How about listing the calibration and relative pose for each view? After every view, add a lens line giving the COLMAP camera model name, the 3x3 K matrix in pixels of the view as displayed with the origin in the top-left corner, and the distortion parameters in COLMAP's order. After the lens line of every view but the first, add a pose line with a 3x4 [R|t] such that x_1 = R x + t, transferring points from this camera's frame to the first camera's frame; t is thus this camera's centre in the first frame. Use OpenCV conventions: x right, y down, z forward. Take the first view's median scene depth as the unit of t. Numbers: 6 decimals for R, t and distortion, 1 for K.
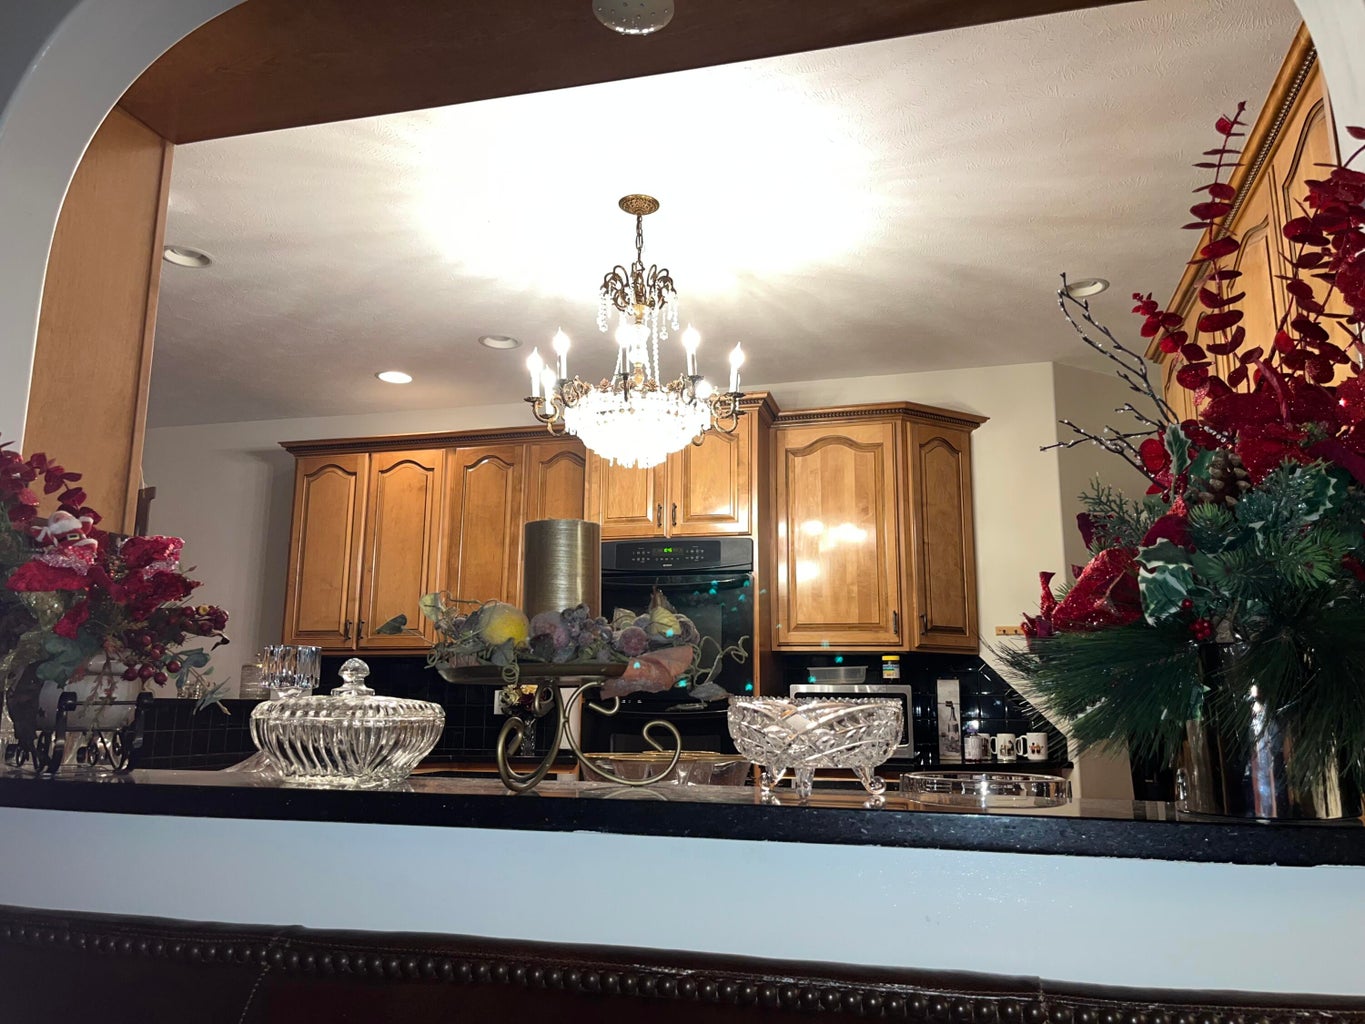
lens RADIAL K [[1043.1, 0, 686.7], [0, 1043.1, 508.2], [0, 0, 1]] dist [0.049251, -0.036966]
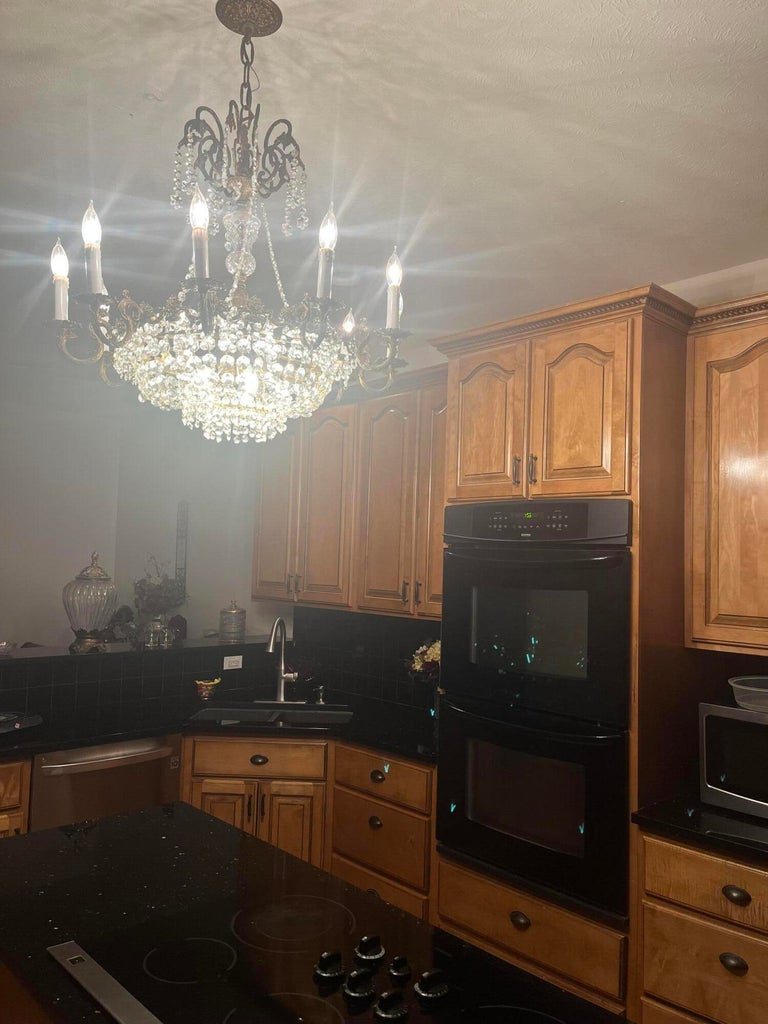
lens RADIAL K [[782.5, 0, 381.9], [0, 782.5, 514.2], [0, 0, 1]] dist [0.049251, -0.036966]
pose [[0.868874, -0.019228, -0.494659, 0.173119], [0.074647, 0.992909, 0.092523, -0.022171], [0.489372, -0.117316, 0.864148, 0.439700]]
